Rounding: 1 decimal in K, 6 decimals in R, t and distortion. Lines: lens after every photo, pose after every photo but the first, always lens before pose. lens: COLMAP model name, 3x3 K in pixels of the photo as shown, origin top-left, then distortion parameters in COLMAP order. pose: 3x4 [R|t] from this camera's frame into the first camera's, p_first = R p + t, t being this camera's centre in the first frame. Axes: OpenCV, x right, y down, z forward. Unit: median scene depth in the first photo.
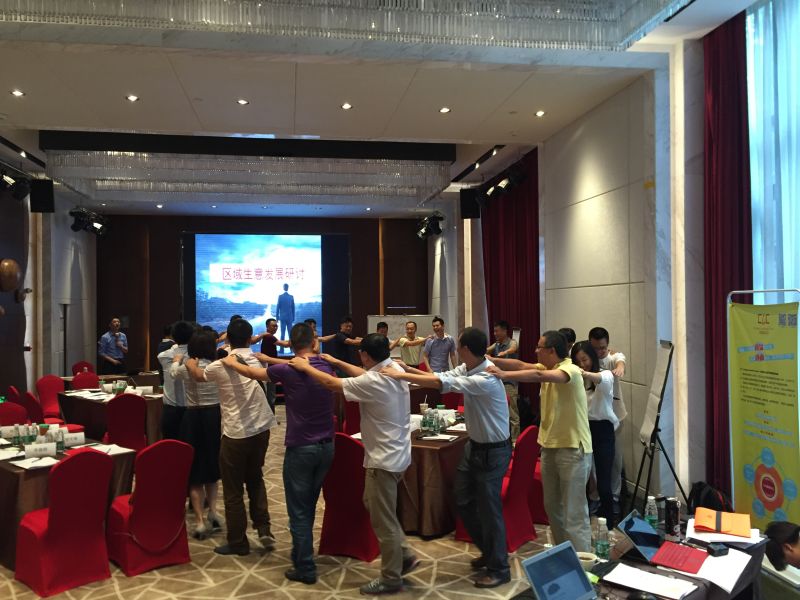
lens RADIAL K [[665.0, 0, 400.0], [0, 665.0, 300.0], [0, 0, 1]] dist [0.052063, -0.097174]
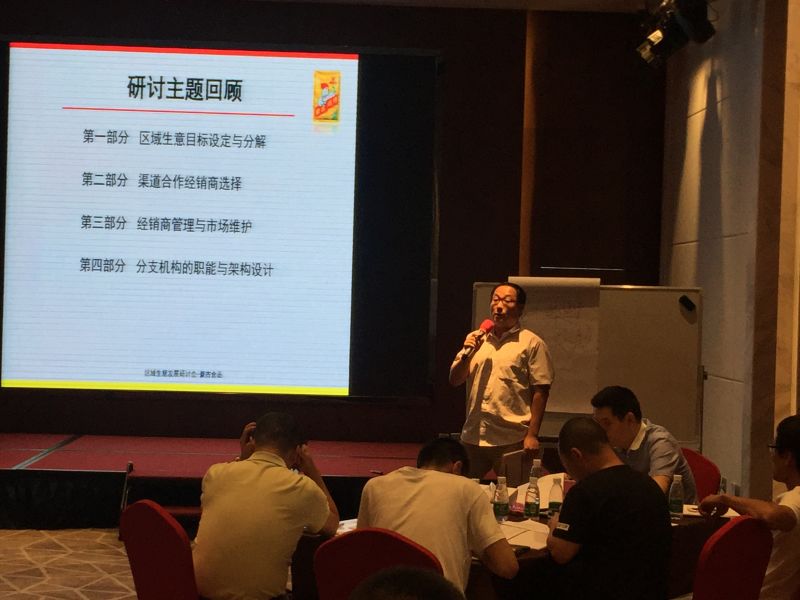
lens RADIAL K [[1511.7, 0, 400.0], [0, 1511.7, 300.0], [0, 0, 1]] dist [0.105530, 0.296339]
pose [[0.992168, 0.037592, -0.119122, 0.005169], [-0.034961, 0.999098, 0.024099, 0.021353], [0.119921, -0.019745, 0.992587, 0.351599]]
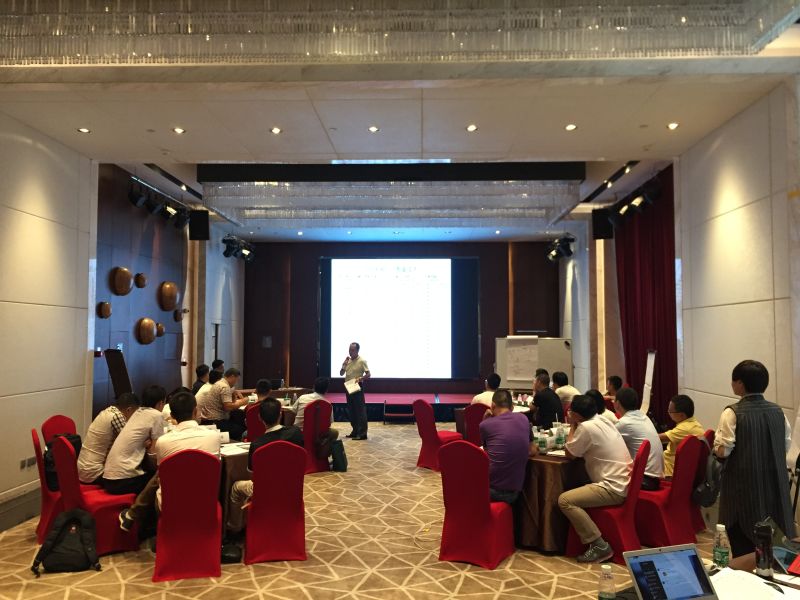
lens RADIAL K [[665.0, 0, 400.0], [0, 665.0, 300.0], [0, 0, 1]] dist [0.052063, -0.097174]
pose [[0.980483, 0.000831, -0.196602, 0.008920], [-0.008910, 0.999151, -0.040211, 0.010605], [0.196402, 0.041178, 0.979658, -0.012206]]
